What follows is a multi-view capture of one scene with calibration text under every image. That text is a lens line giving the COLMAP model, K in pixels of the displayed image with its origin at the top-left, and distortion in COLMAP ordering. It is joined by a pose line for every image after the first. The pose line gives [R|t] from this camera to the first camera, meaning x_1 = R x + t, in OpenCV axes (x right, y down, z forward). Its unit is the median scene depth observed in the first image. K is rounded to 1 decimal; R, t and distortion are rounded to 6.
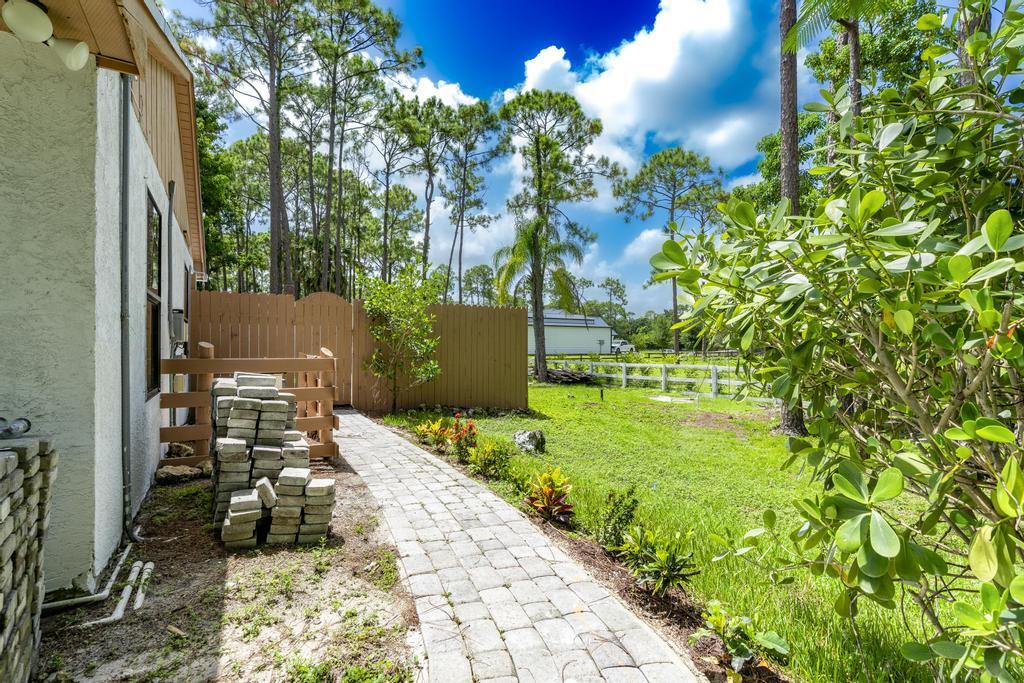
lens RADIAL K [[464.9, 0, 511.6], [0, 464.9, 345.0], [0, 0, 1]] dist [-0.000373, 0.001874]
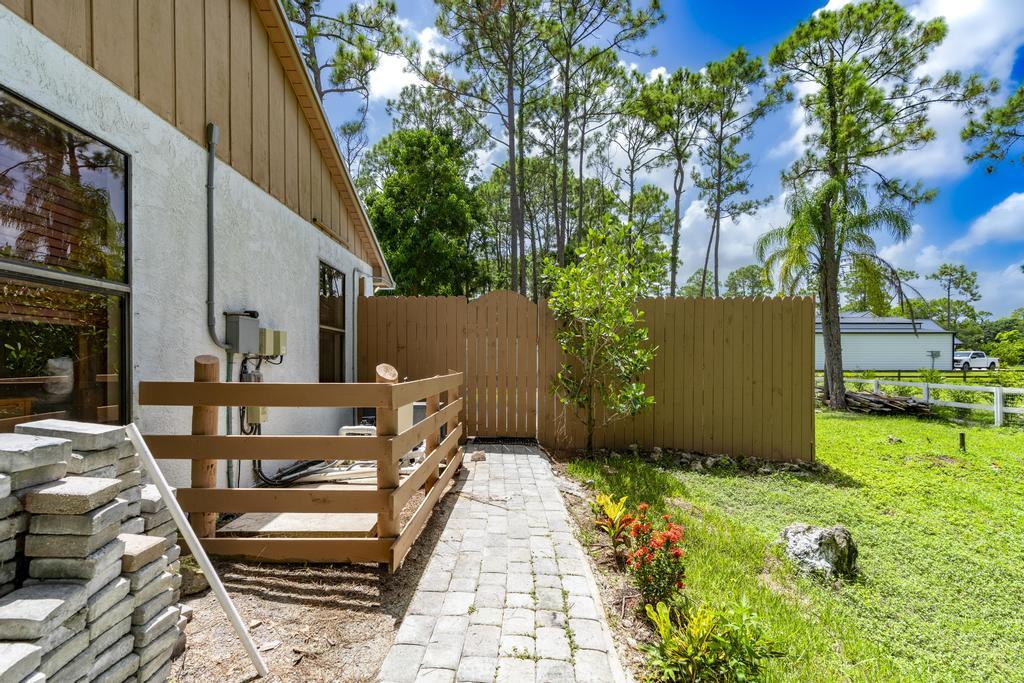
lens RADIAL K [[464.9, 0, 519.9], [0, 464.9, 359.3], [0, 0, 1]] dist [-0.000373, 0.001874]
pose [[0.864139, -0.001357, -0.503251, 0.003225], [0.002098, 0.999997, 0.000905, -0.000083], [0.503249, -0.001838, 0.864140, 0.111885]]
